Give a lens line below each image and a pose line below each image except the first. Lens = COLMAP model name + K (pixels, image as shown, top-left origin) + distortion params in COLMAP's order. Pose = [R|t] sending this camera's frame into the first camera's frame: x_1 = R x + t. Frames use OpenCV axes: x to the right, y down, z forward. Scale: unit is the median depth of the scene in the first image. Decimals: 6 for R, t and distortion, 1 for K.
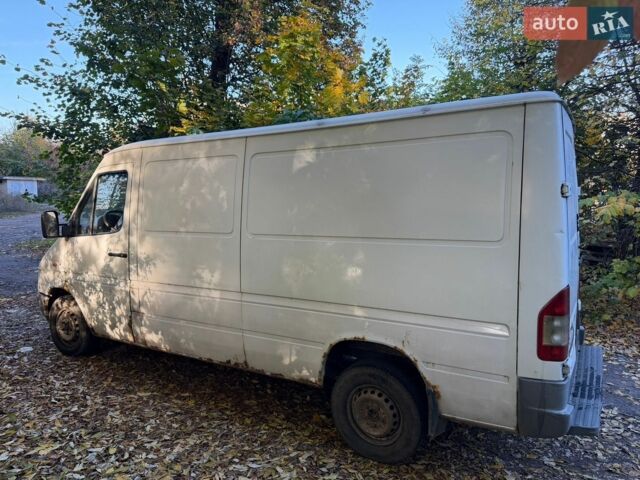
lens RADIAL K [[455.8, 0, 320.0], [0, 455.8, 240.0], [0, 0, 1]] dist [0.003958, -0.004413]
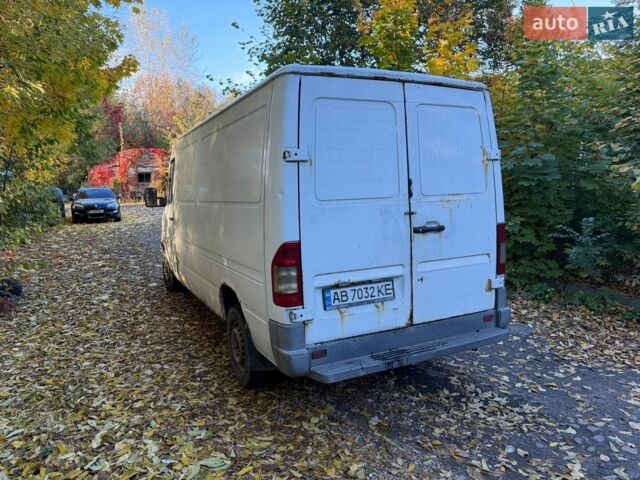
lens RADIAL K [[455.8, 0, 320.0], [0, 455.8, 240.0], [0, 0, 1]] dist [0.003958, -0.004413]
pose [[0.852424, 0.044987, -0.520912, 0.908295], [-0.026799, 0.998741, 0.042399, 0.037973], [0.522163, -0.022182, 0.852557, 0.070710]]
